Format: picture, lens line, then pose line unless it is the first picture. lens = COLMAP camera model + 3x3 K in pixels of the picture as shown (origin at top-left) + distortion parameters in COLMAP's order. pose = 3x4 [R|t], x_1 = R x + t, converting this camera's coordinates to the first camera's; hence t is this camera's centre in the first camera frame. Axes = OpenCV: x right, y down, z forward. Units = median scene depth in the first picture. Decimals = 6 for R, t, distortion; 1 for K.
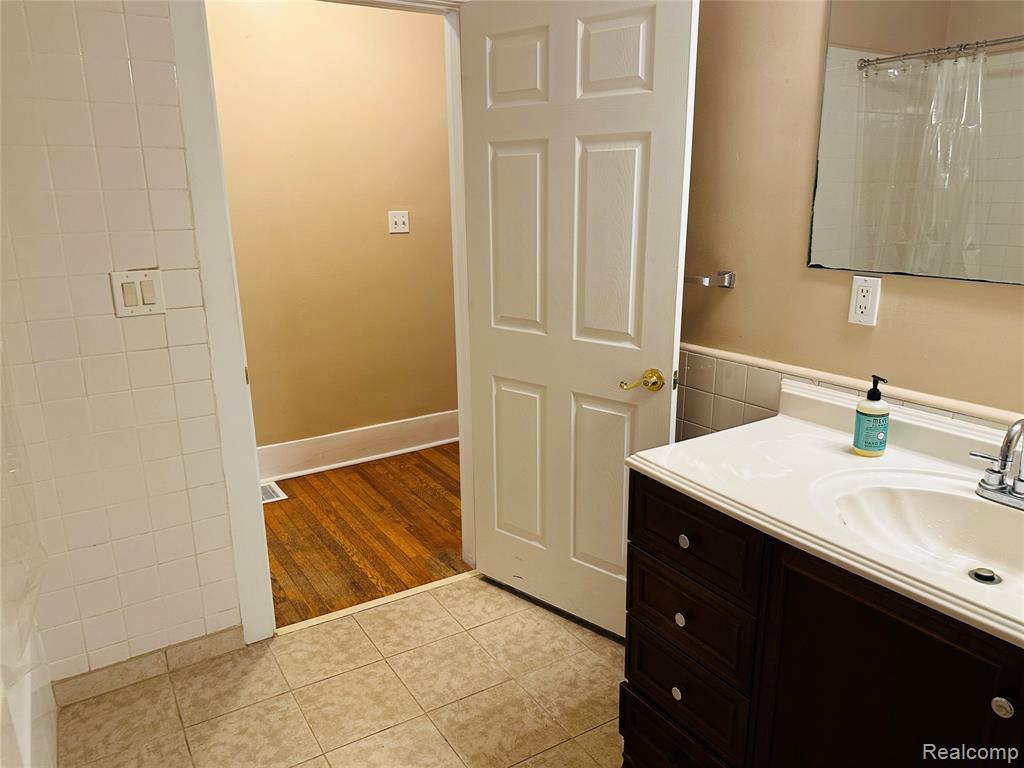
lens RADIAL K [[709.1, 0, 512.9], [0, 709.1, 383.4], [0, 0, 1]] dist [0.051216, -0.066918]
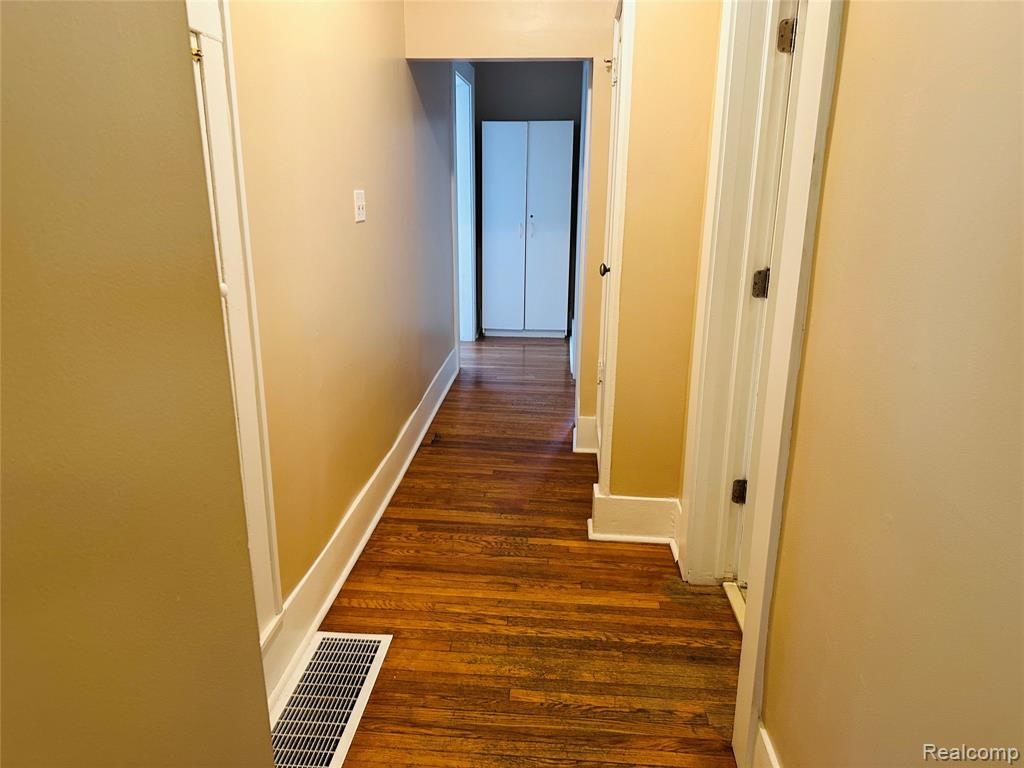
lens RADIAL K [[709.1, 0, 509.8], [0, 709.1, 384.0], [0, 0, 1]] dist [0.051216, -0.066918]
pose [[0.611959, -0.206016, 0.763586, -0.764625], [0.188645, 0.975633, 0.112041, -0.125970], [-0.768062, 0.075482, 0.635911, 0.535028]]
